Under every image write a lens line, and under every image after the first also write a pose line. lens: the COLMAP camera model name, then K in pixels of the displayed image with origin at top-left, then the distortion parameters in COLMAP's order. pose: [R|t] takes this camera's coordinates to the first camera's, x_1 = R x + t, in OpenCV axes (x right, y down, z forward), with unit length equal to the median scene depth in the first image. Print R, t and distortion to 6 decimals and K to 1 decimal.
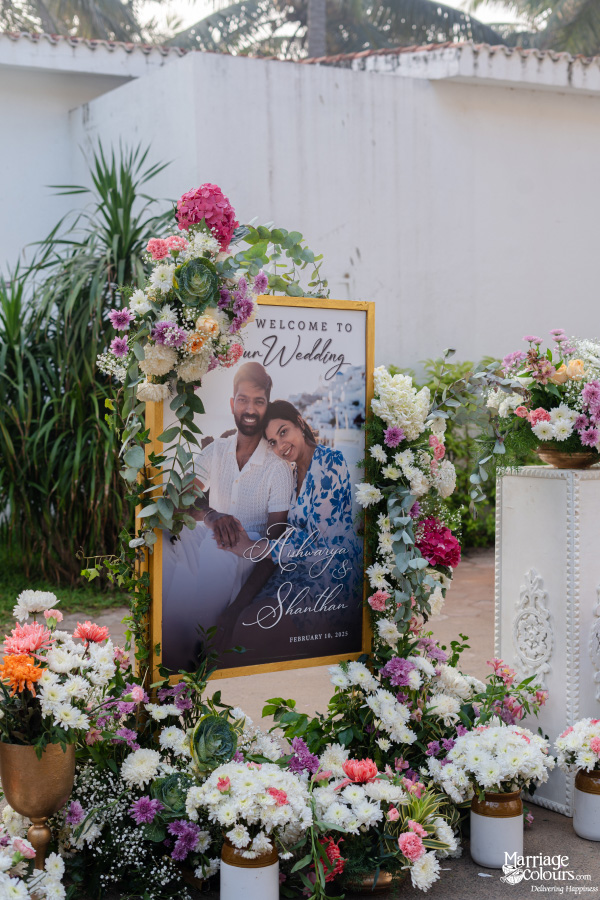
lens RADIAL K [[1349.2, 0, 300.0], [0, 1349.2, 452.0], [0, 0, 1]] dist [0.039722, 0.000000]
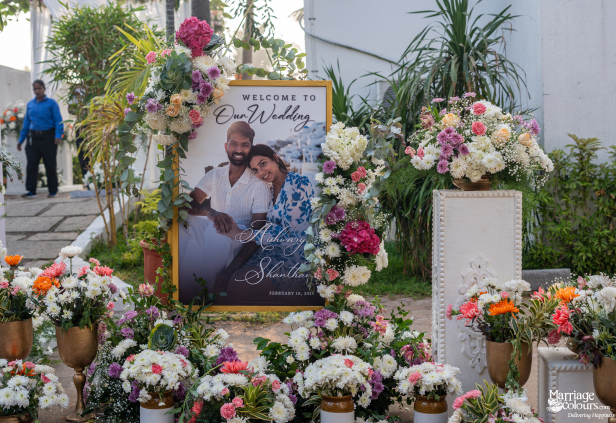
lens RADIAL K [[1008.2, 0, 309.0], [0, 1008.2, 208.1], [0, 0, 1]] dist [-0.006065, 0.000000]
pose [[0.820918, 0.021520, -0.570641, 0.718303], [-0.020185, 0.999759, 0.008664, 0.026394], [0.570690, 0.004406, 0.821154, 0.038158]]
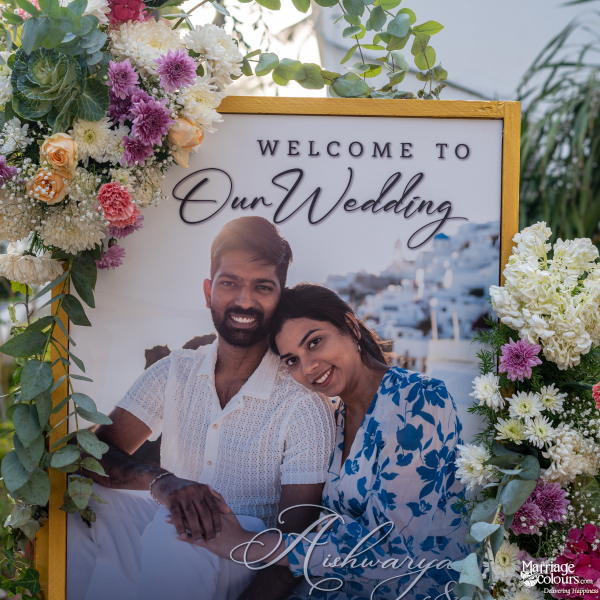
lens RADIAL K [[1362.3, 0, 299.3], [0, 1362.3, 298.5], [0, 0, 1]] dist [-0.036672, 0.000000]
pose [[0.825074, 0.029775, -0.564240, 0.295943], [-0.032827, 0.999450, 0.004739, -0.034882], [0.564071, 0.014612, 0.825597, 0.528503]]
